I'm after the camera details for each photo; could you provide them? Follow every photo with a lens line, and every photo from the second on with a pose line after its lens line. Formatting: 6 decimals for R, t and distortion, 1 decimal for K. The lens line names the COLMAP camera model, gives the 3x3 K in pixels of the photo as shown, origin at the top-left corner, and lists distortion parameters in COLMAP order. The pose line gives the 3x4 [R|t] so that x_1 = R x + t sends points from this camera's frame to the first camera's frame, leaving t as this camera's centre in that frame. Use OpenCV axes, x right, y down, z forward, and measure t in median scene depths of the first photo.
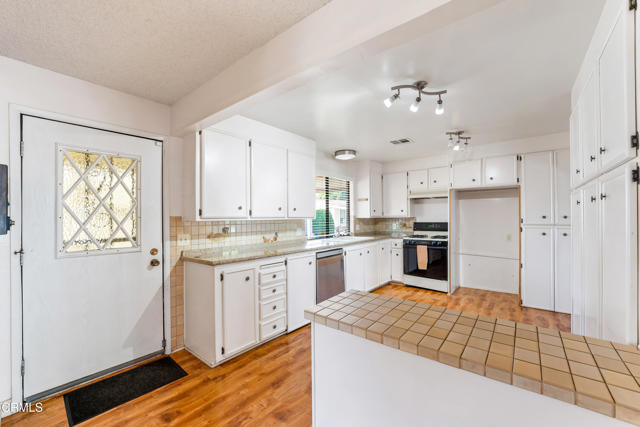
lens RADIAL K [[258.7, 0, 318.9], [0, 258.7, 214.1], [0, 0, 1]] dist [-0.026652, -0.000518]
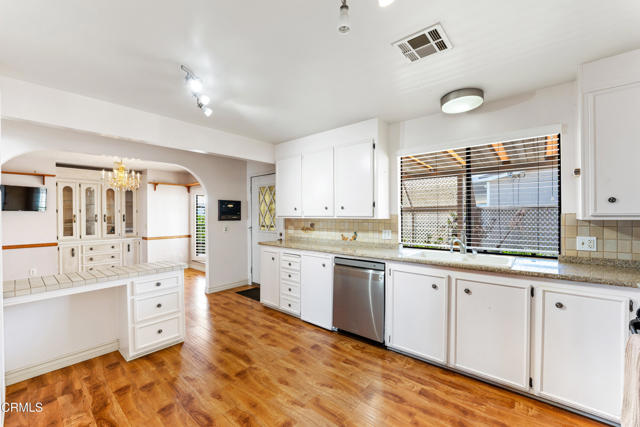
lens RADIAL K [[258.7, 0, 319.6], [0, 258.7, 213.8], [0, 0, 1]] dist [-0.026652, -0.000518]
pose [[-0.011547, 0.004079, -0.999925, 0.772487], [0.014003, 0.999894, 0.003918, -0.001364], [0.999835, -0.013957, -0.011602, 0.850067]]
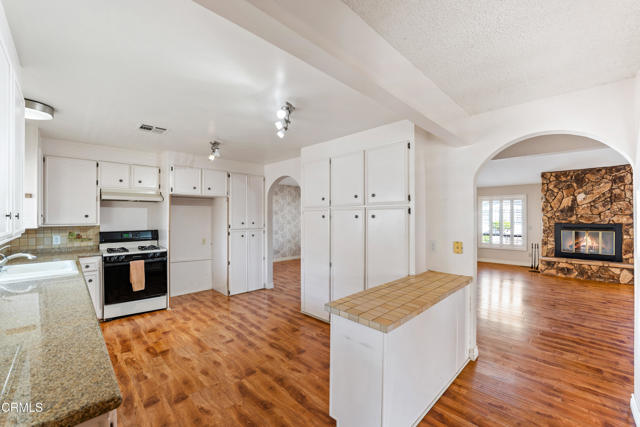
lens RADIAL K [[258.7, 0, 324.4], [0, 258.7, 217.2], [0, 0, 1]] dist [-0.026652, -0.000518]
pose [[0.082666, 0.004310, 0.996568, -0.406466], [-0.010616, 0.999938, -0.003444, -0.019185], [-0.996521, -0.010295, 0.082707, 0.434466]]
